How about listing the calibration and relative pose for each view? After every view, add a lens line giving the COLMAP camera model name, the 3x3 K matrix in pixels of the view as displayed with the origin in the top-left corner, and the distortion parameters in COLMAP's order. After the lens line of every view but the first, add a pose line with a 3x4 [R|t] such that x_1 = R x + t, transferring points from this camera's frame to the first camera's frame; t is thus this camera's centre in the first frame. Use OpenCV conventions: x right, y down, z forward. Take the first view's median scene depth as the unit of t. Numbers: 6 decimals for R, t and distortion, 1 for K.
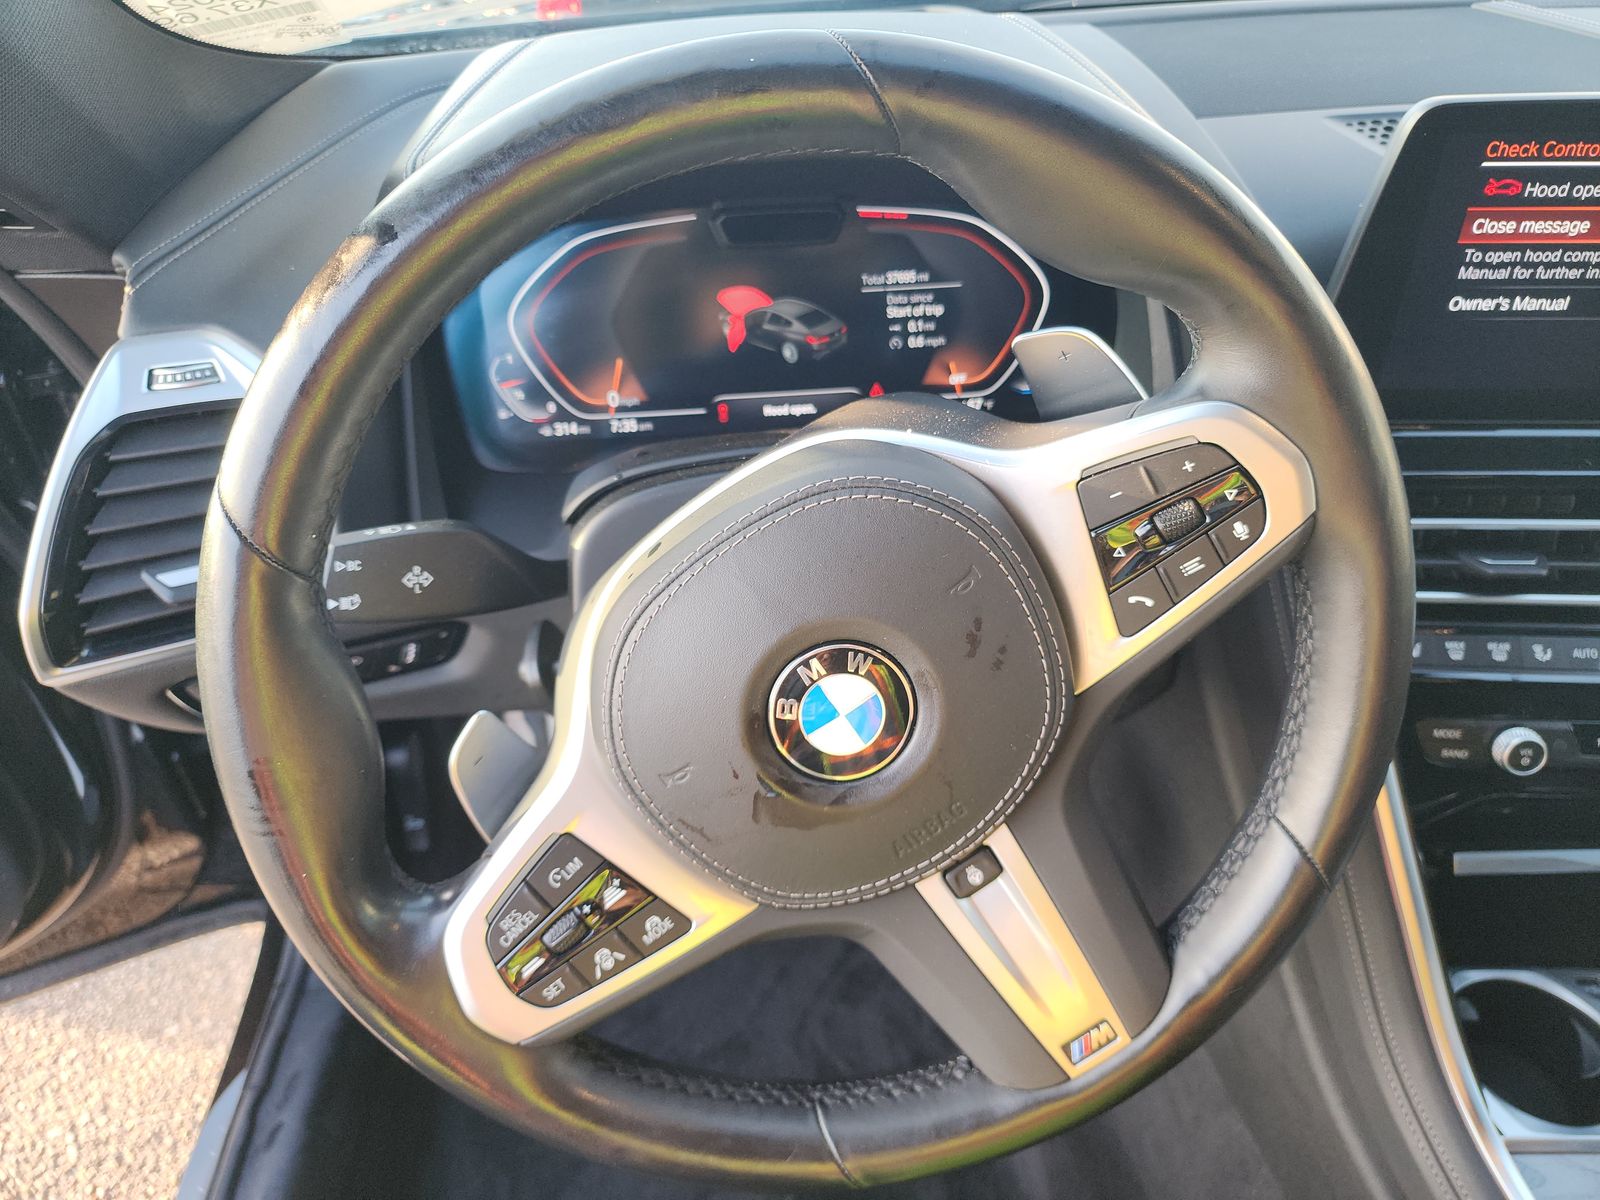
lens RADIAL K [[1067.2, 0, 754.9], [0, 1067.2, 596.0], [0, 0, 1]] dist [0.016706, -0.025162]
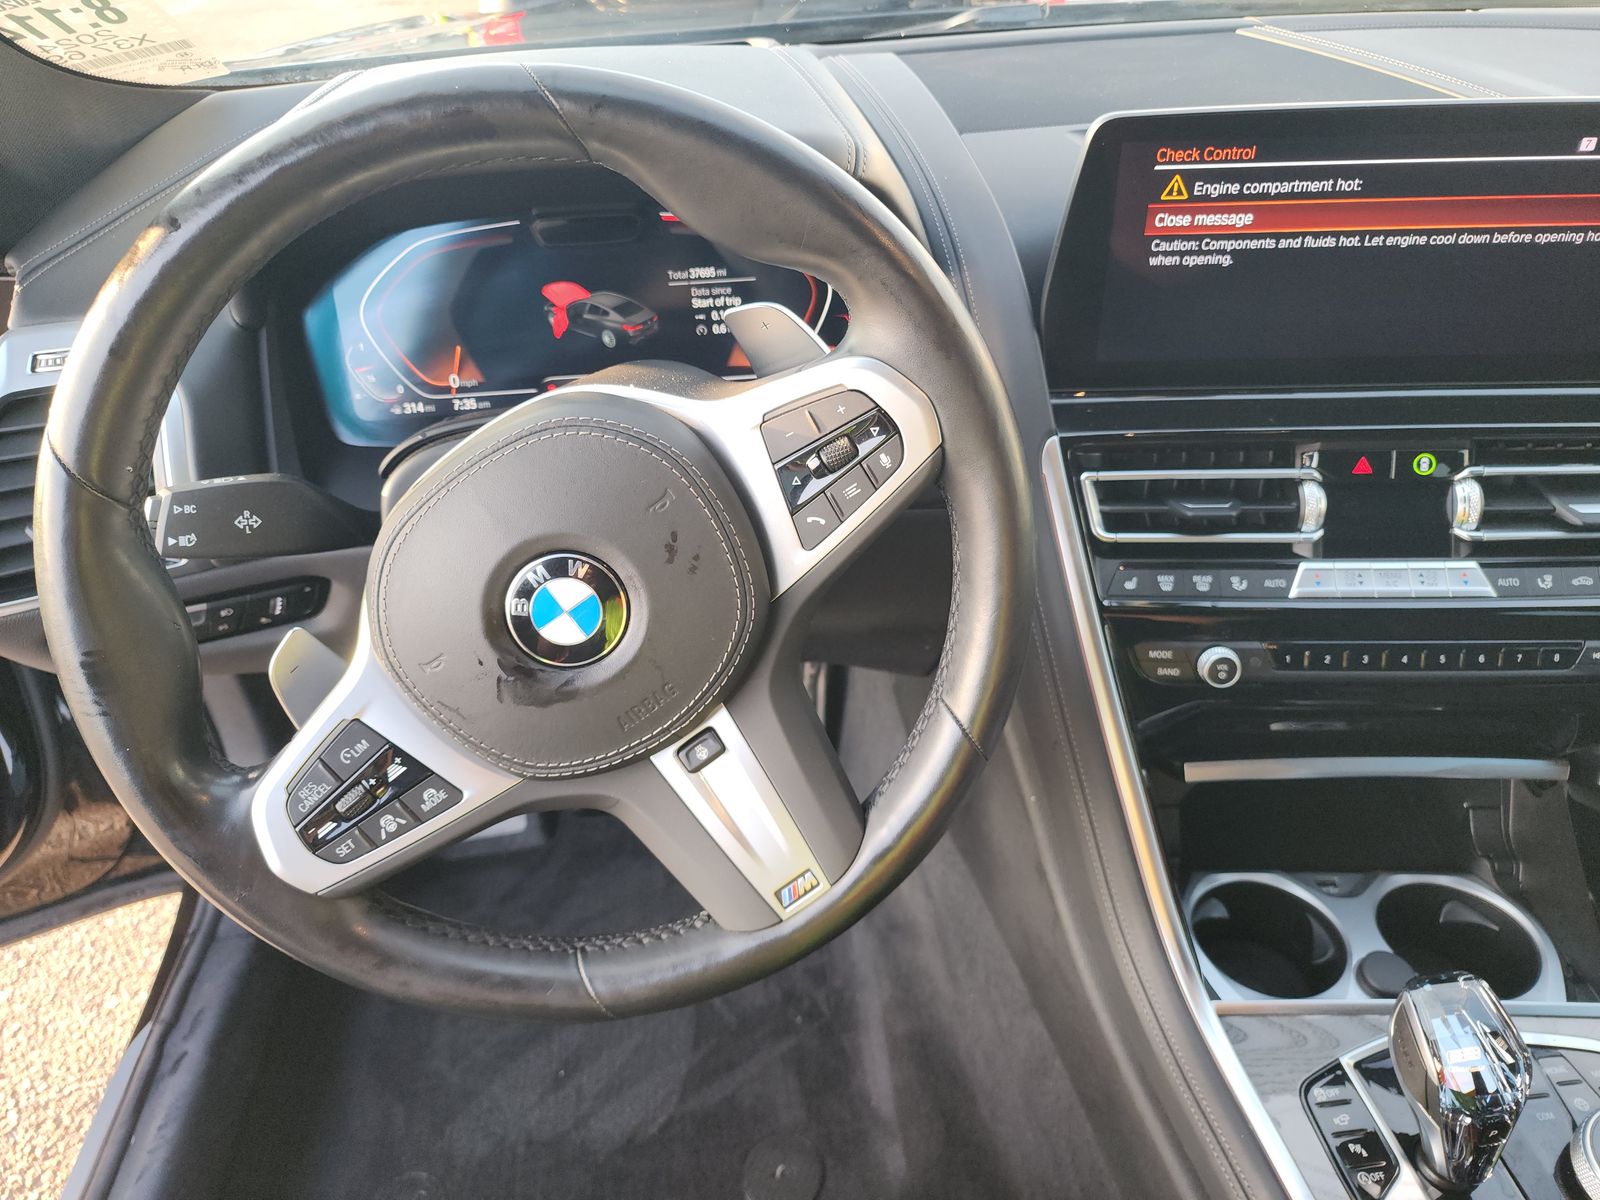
lens RADIAL K [[1067.2, 0, 754.9], [0, 1067.2, 596.0], [0, 0, 1]] dist [0.016706, -0.025162]
pose [[0.999803, -0.014647, 0.013363, 0.206307], [0.014894, 0.999717, -0.018548, 0.086720], [-0.013087, 0.018743, 0.999739, -0.174491]]
